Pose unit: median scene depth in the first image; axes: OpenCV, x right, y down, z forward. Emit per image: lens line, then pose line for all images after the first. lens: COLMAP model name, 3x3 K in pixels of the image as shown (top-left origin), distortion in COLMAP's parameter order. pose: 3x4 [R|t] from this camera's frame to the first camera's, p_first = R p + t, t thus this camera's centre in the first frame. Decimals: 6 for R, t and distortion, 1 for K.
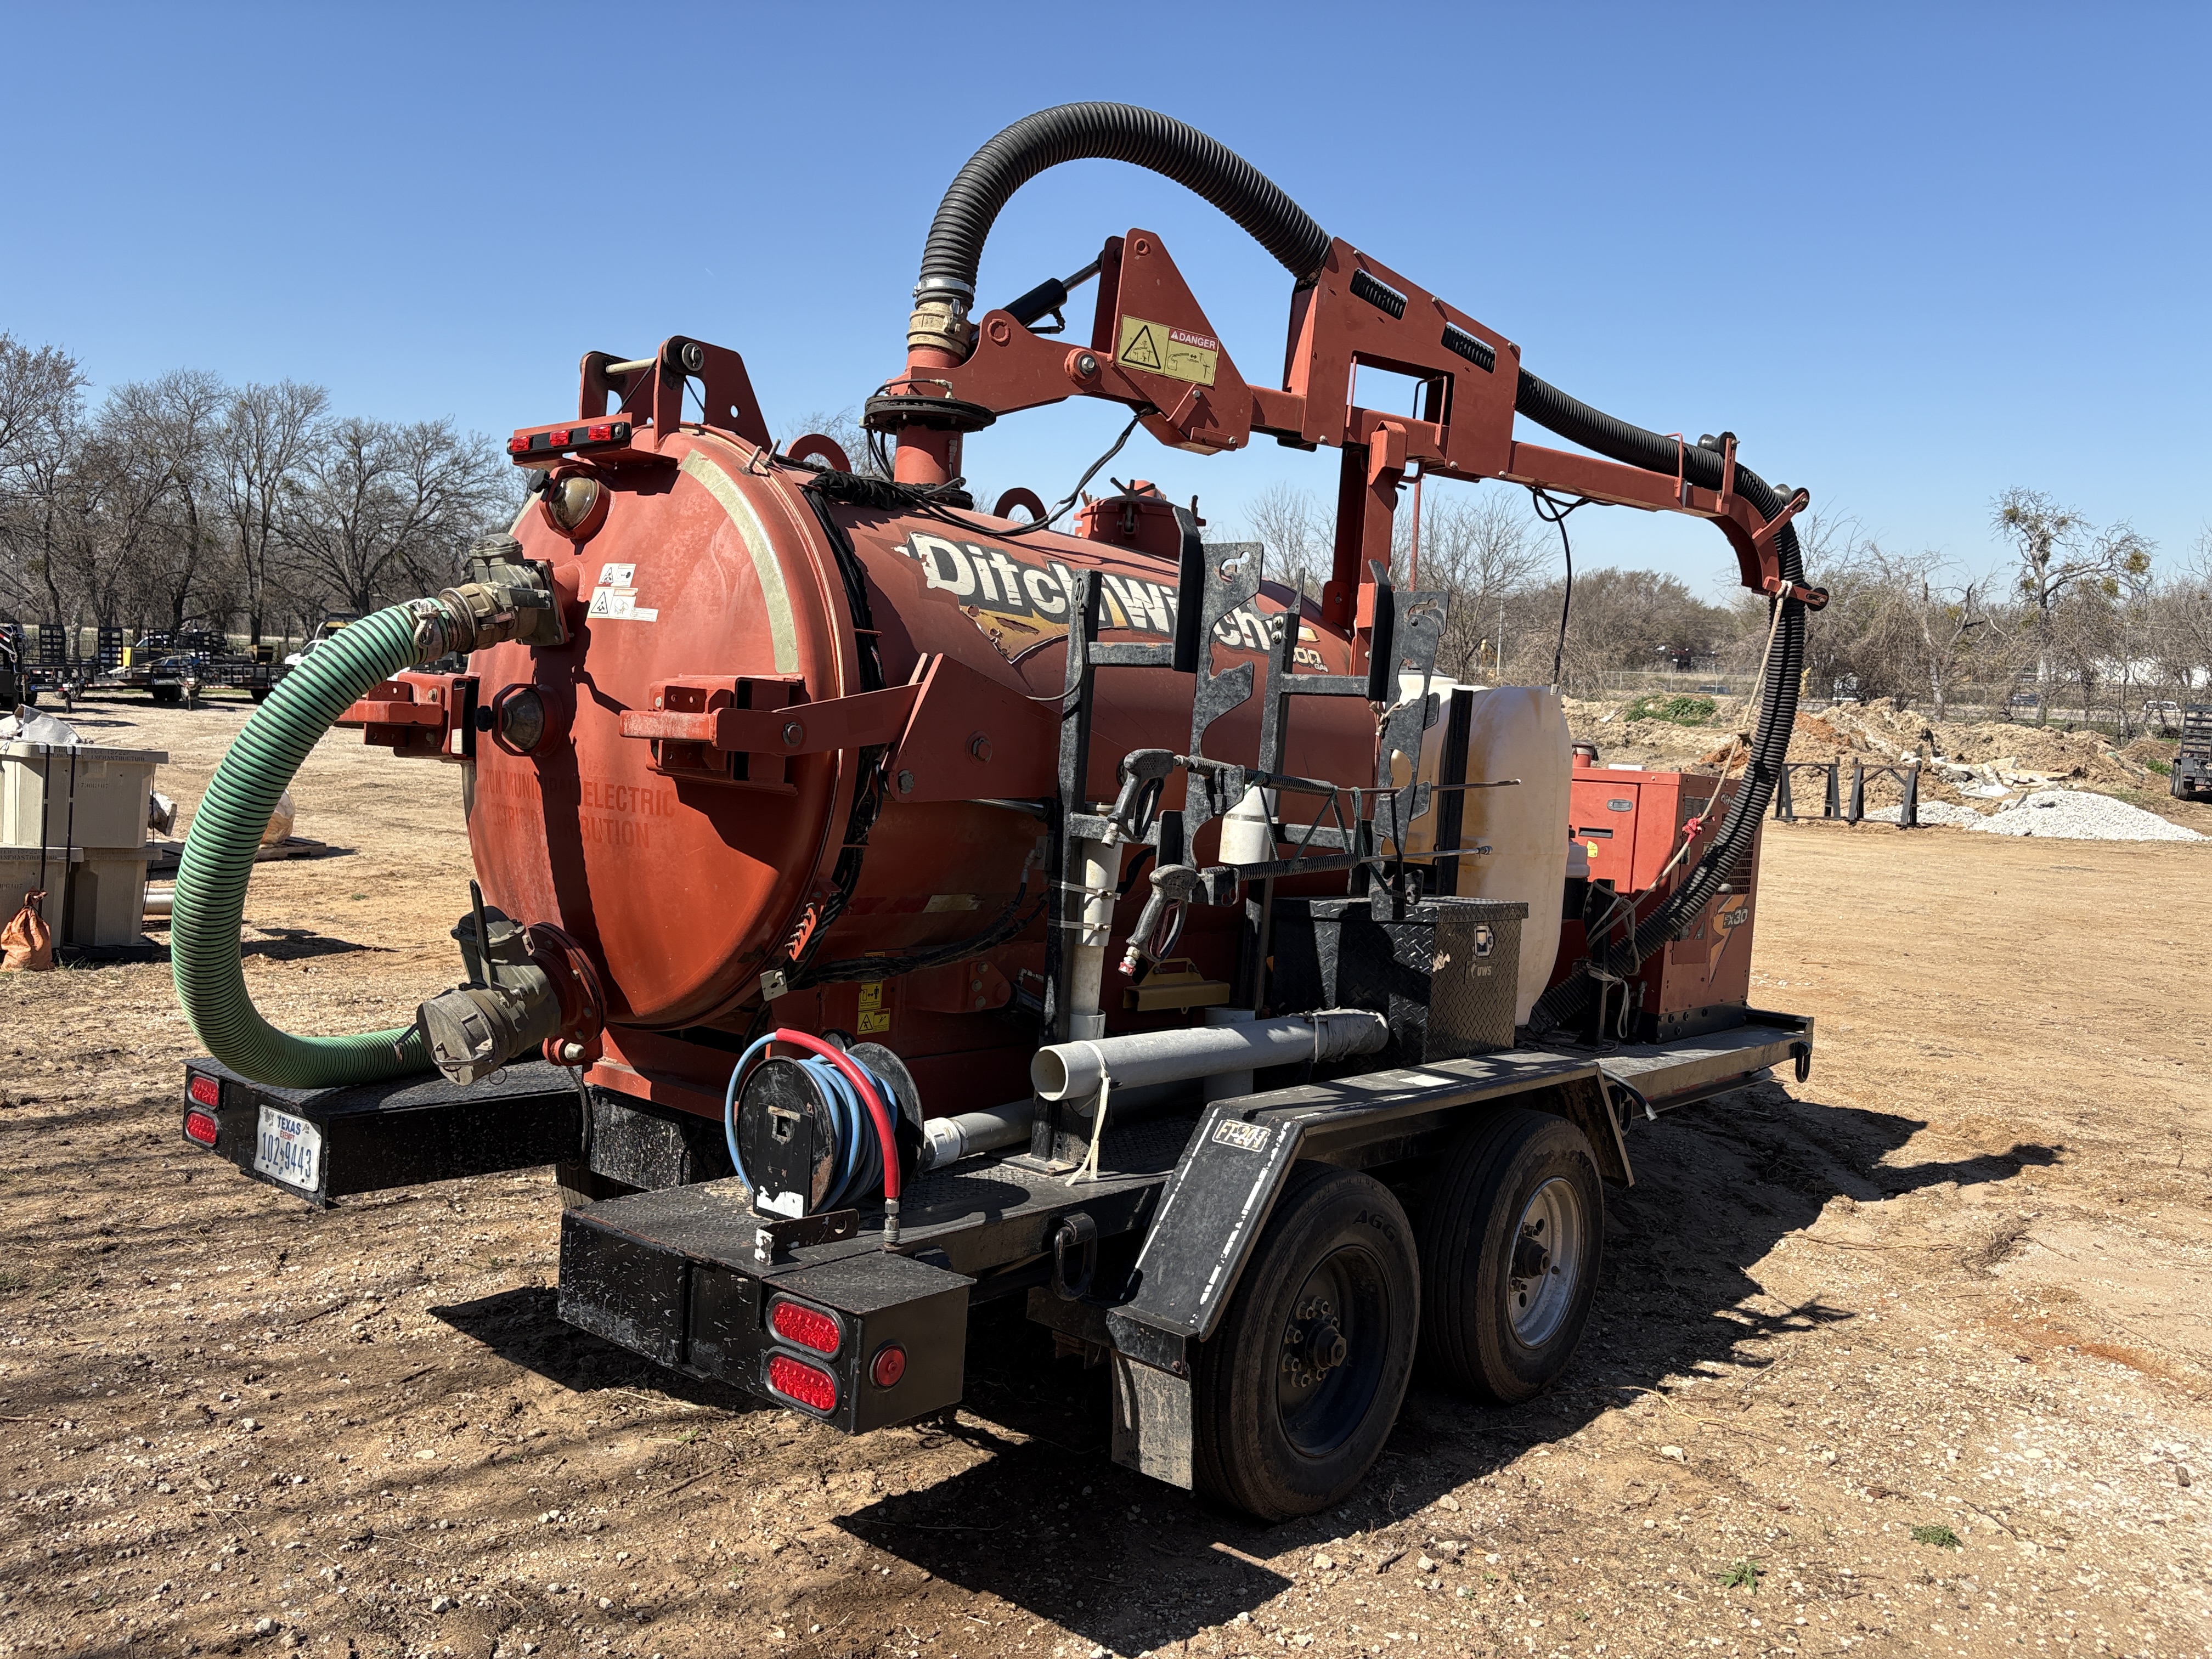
lens RADIAL K [[1709.2, 0, 1104.3], [0, 1709.2, 815.0], [0, 0, 1]] dist [0.005220, 0.003943]
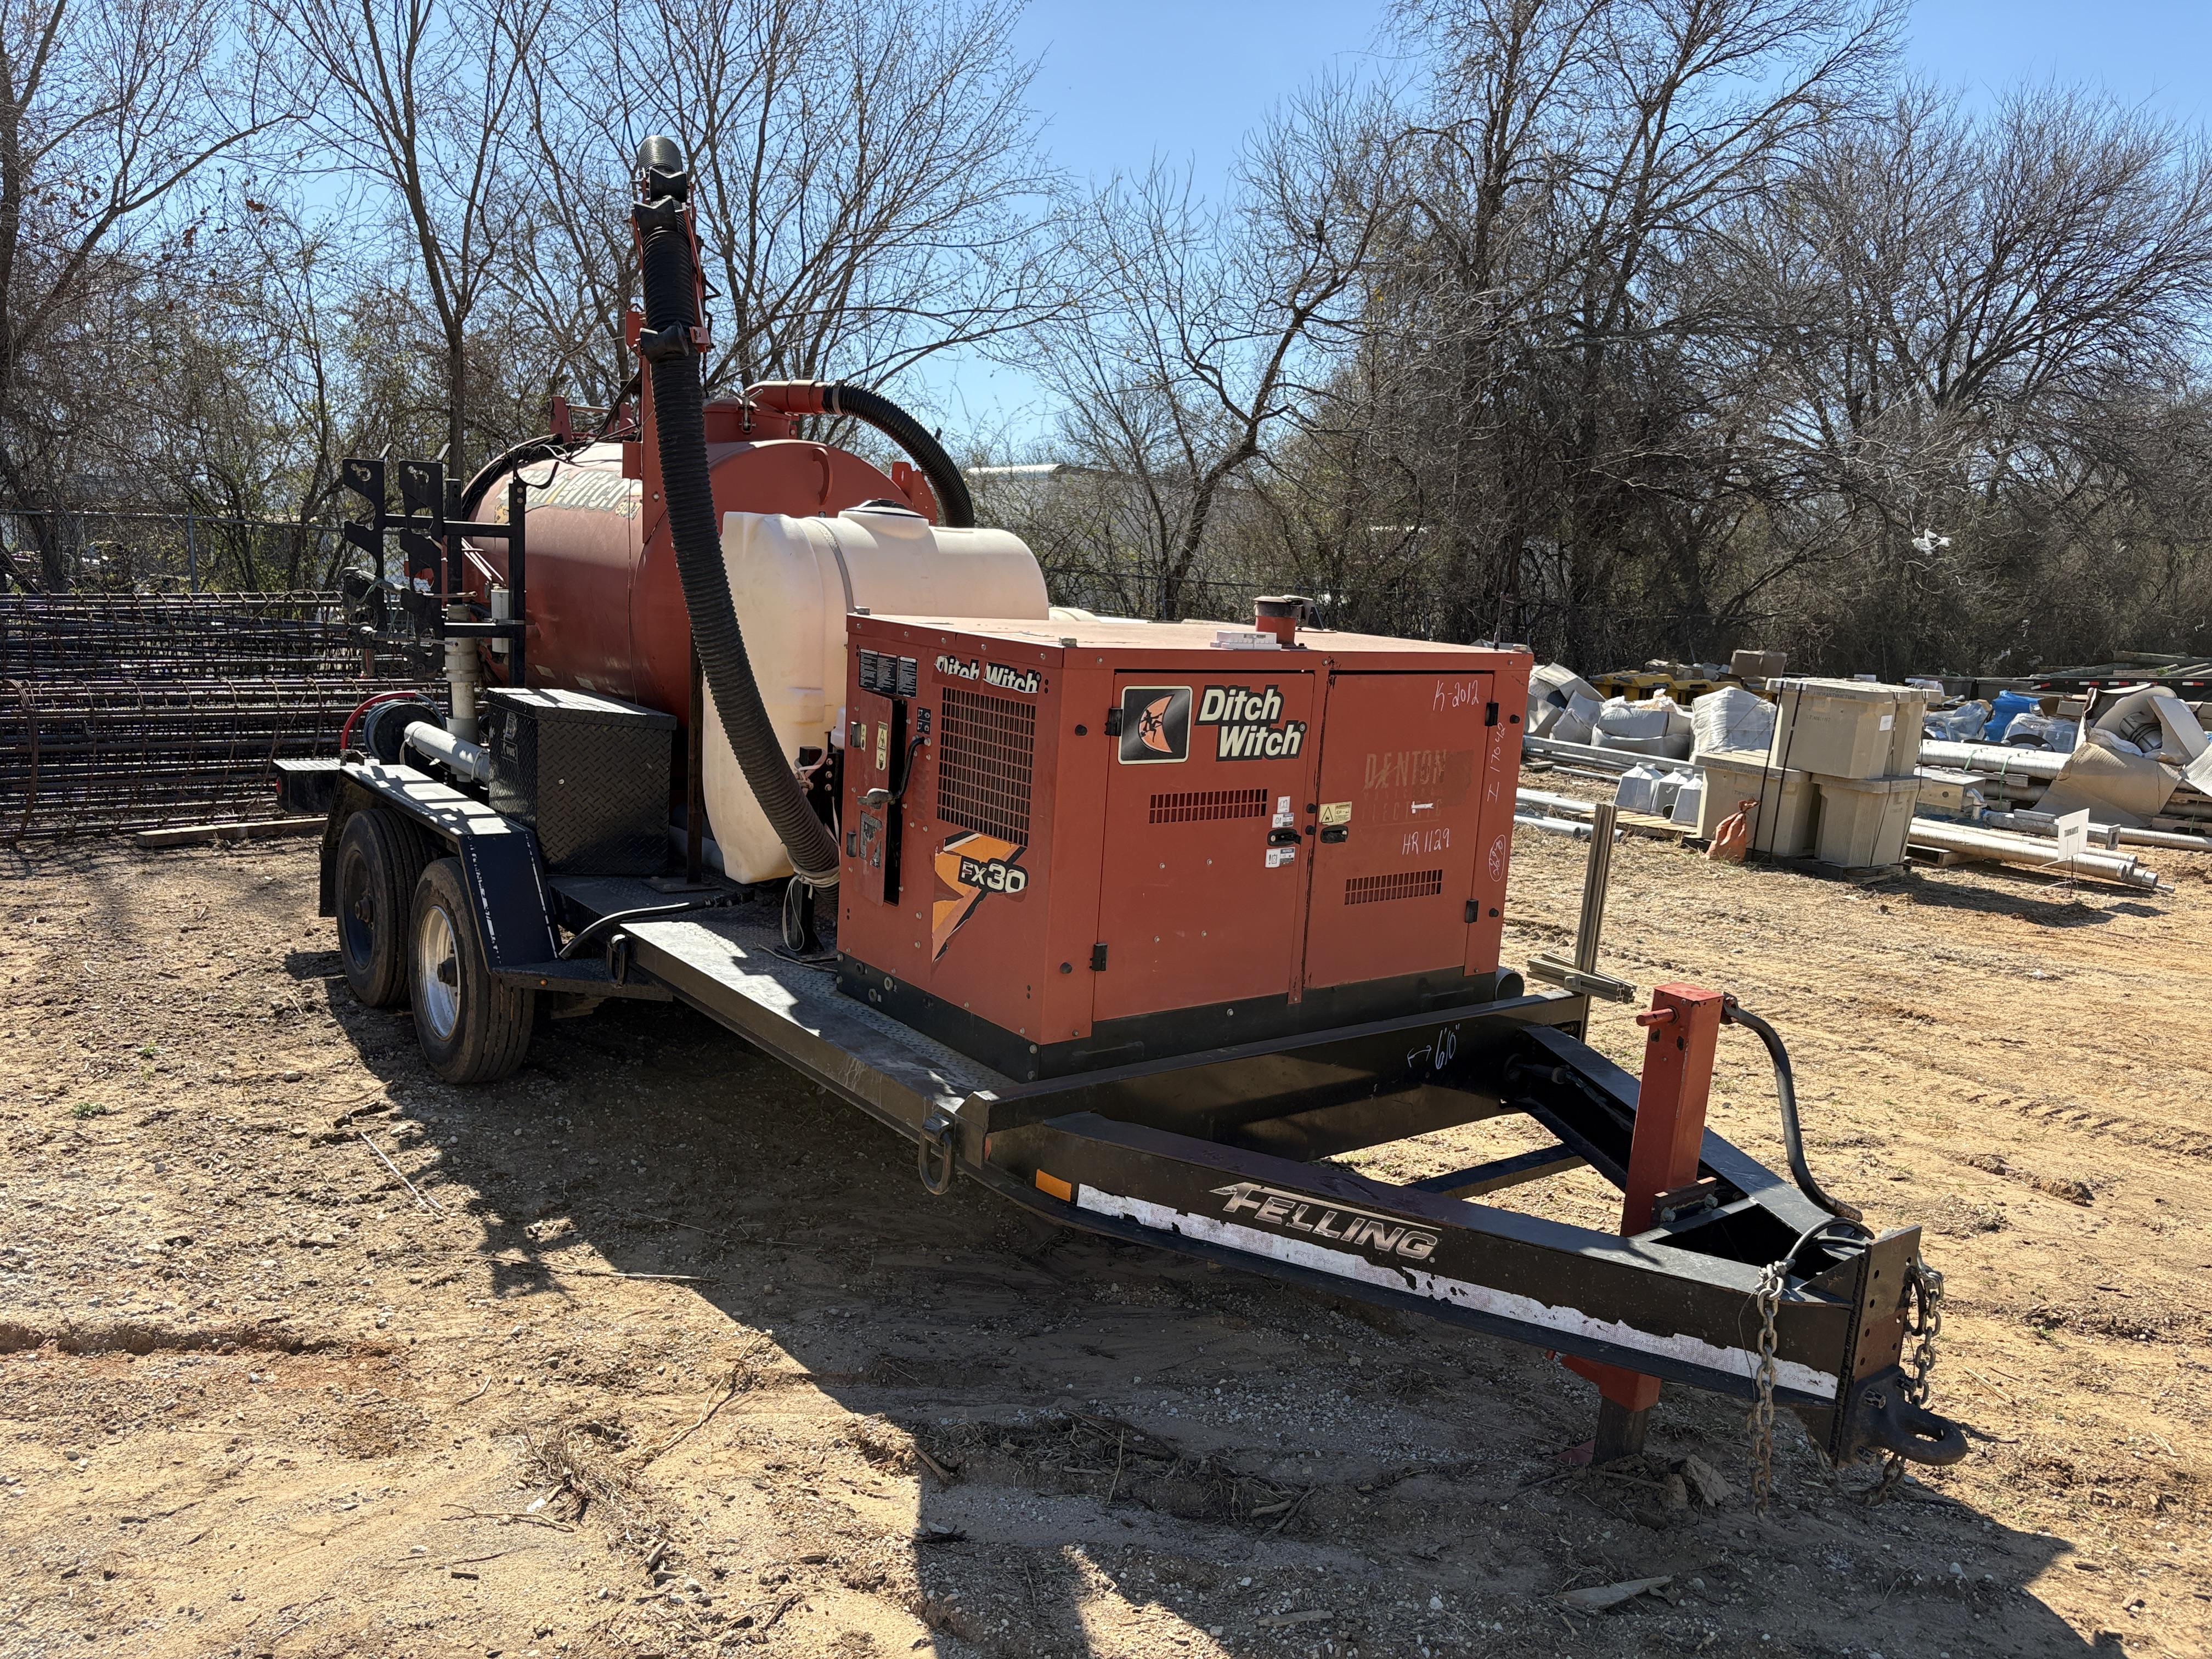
lens RADIAL K [[1688.1, 0, 1083.3], [0, 1688.1, 831.4], [0, 0, 1]] dist [0.079800, -0.093514]
pose [[-0.214458, 0.075837, -0.973785, 1.153227], [-0.119403, 0.987468, 0.103199, -0.023785], [0.969407, 0.138405, -0.202715, 1.432685]]
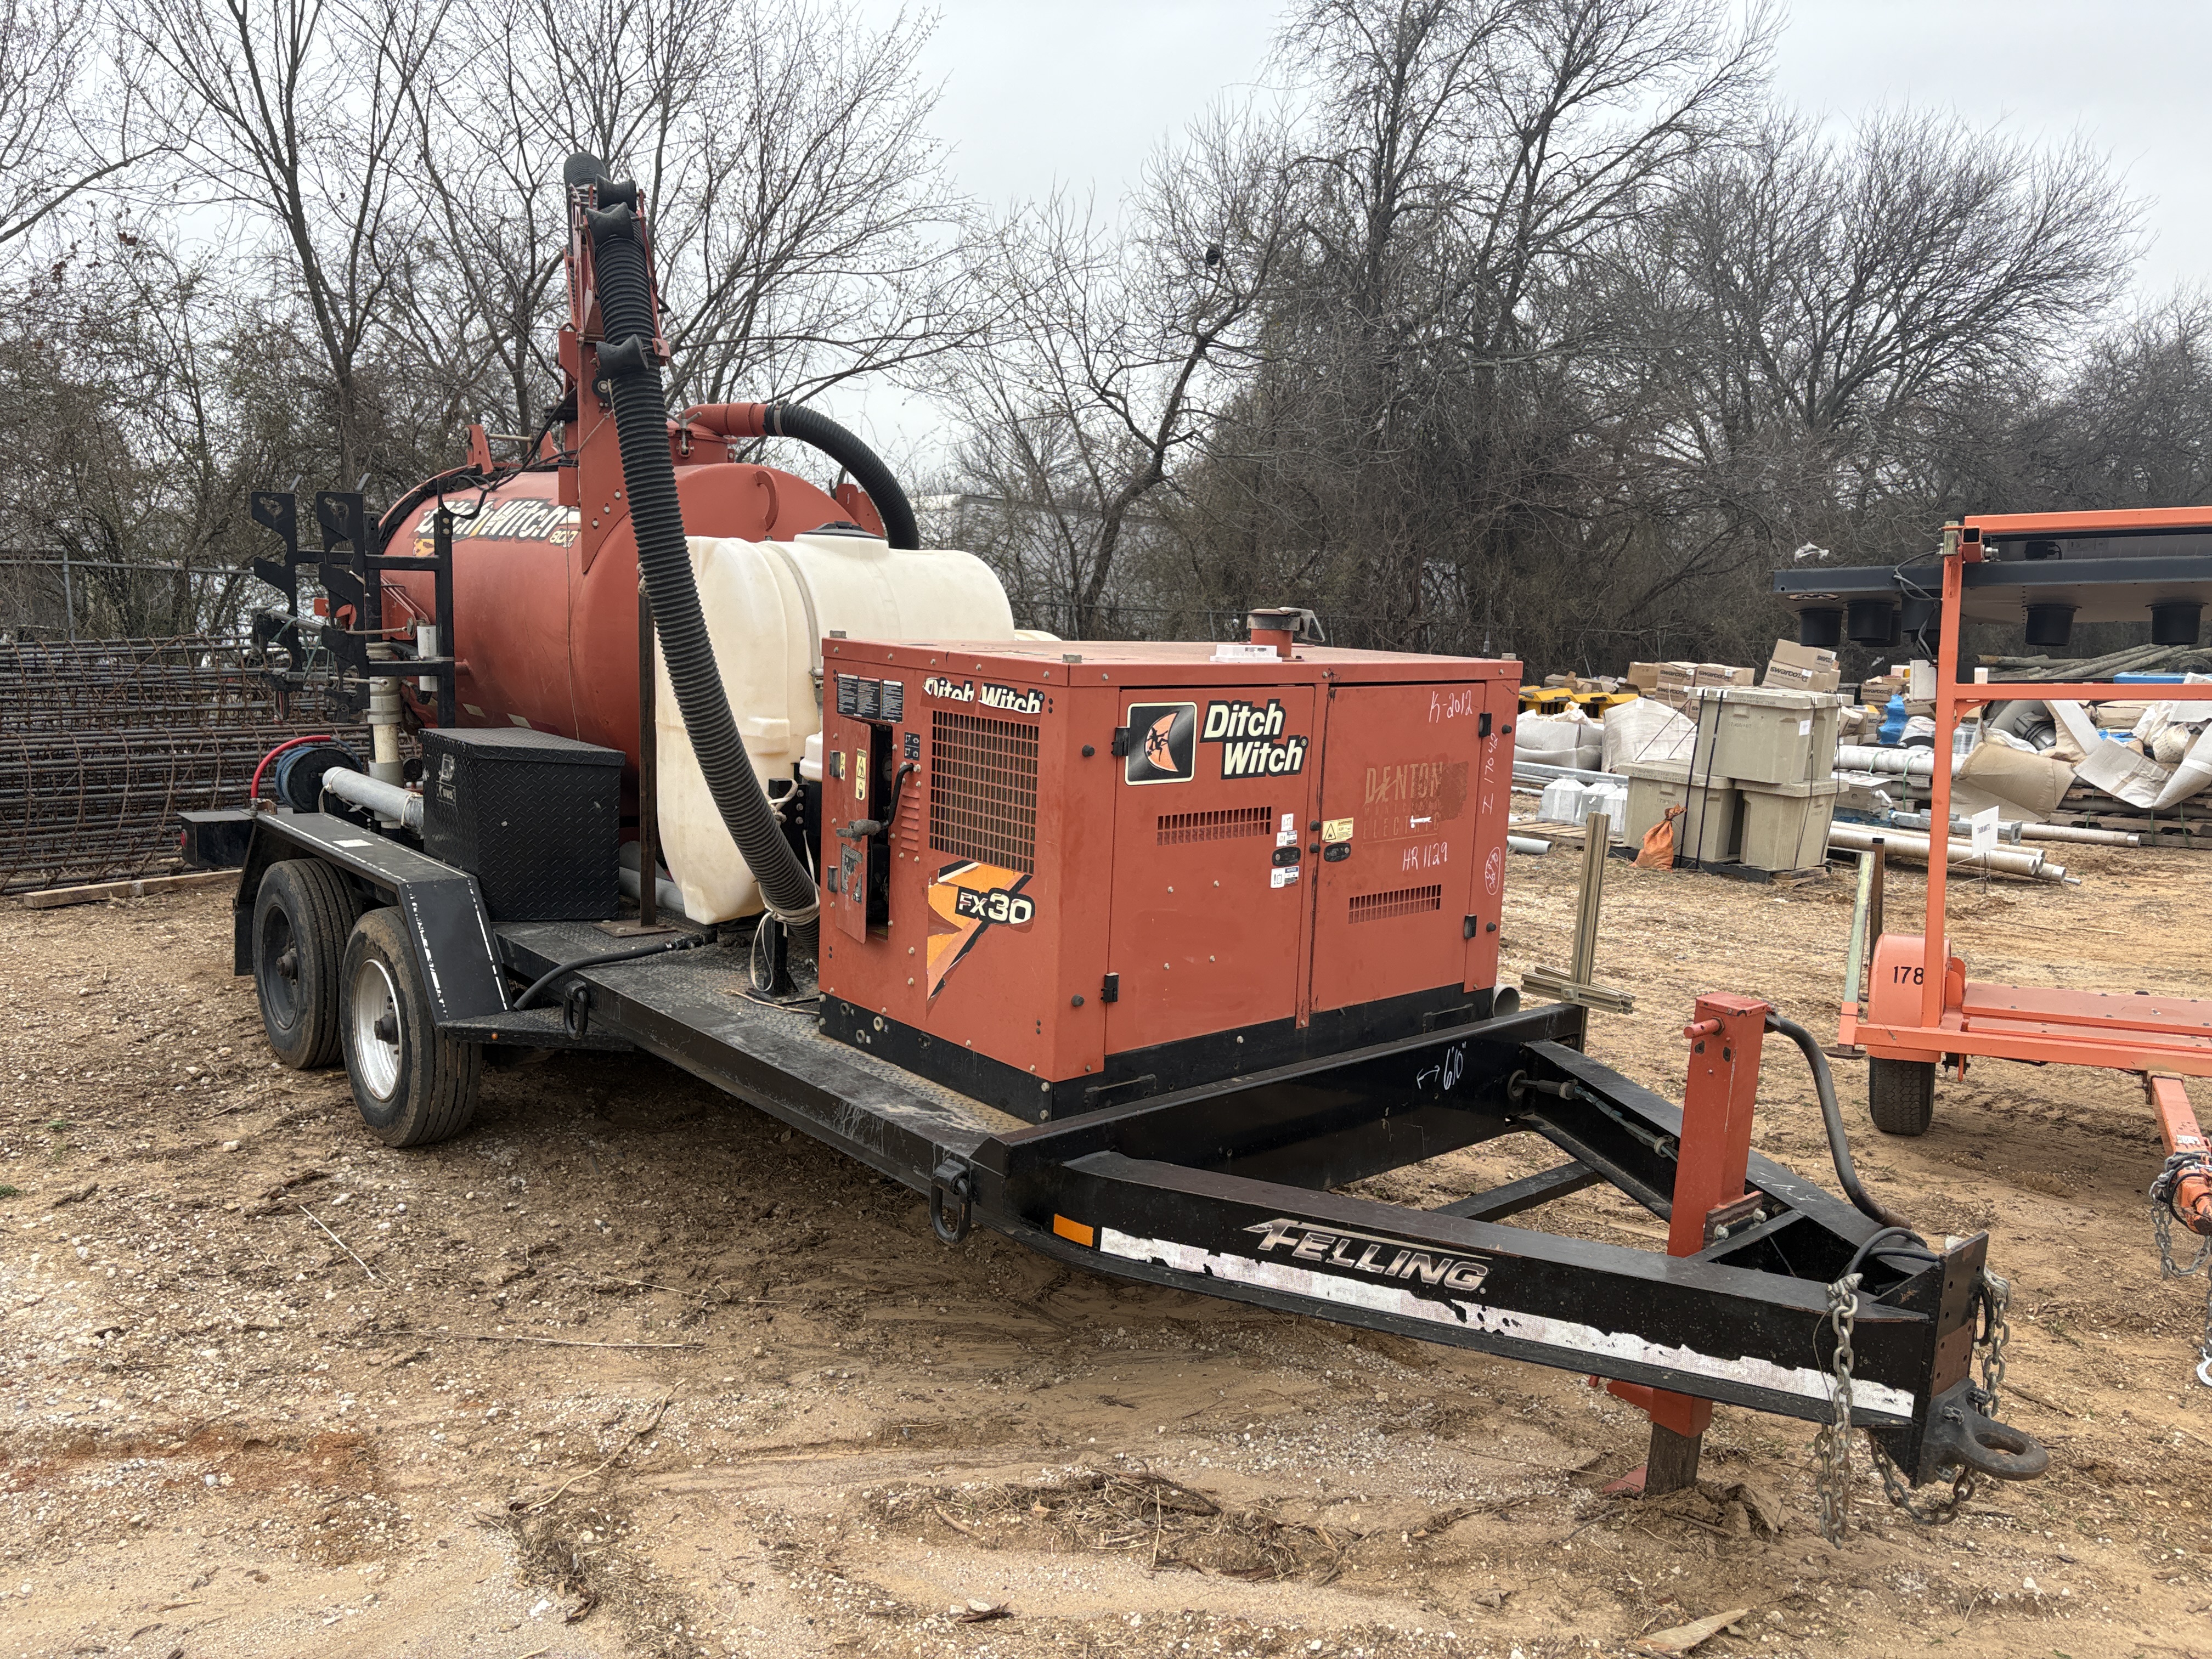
lens RADIAL K [[1681.3, 0, 1095.5], [0, 1681.3, 835.7], [0, 0, 1]] dist [0.077350, -0.082625]
pose [[-0.148835, 0.067894, -0.986529, 1.128358], [-0.093753, 0.992178, 0.082427, -0.014882], [0.984408, 0.104758, -0.141305, 1.386045]]
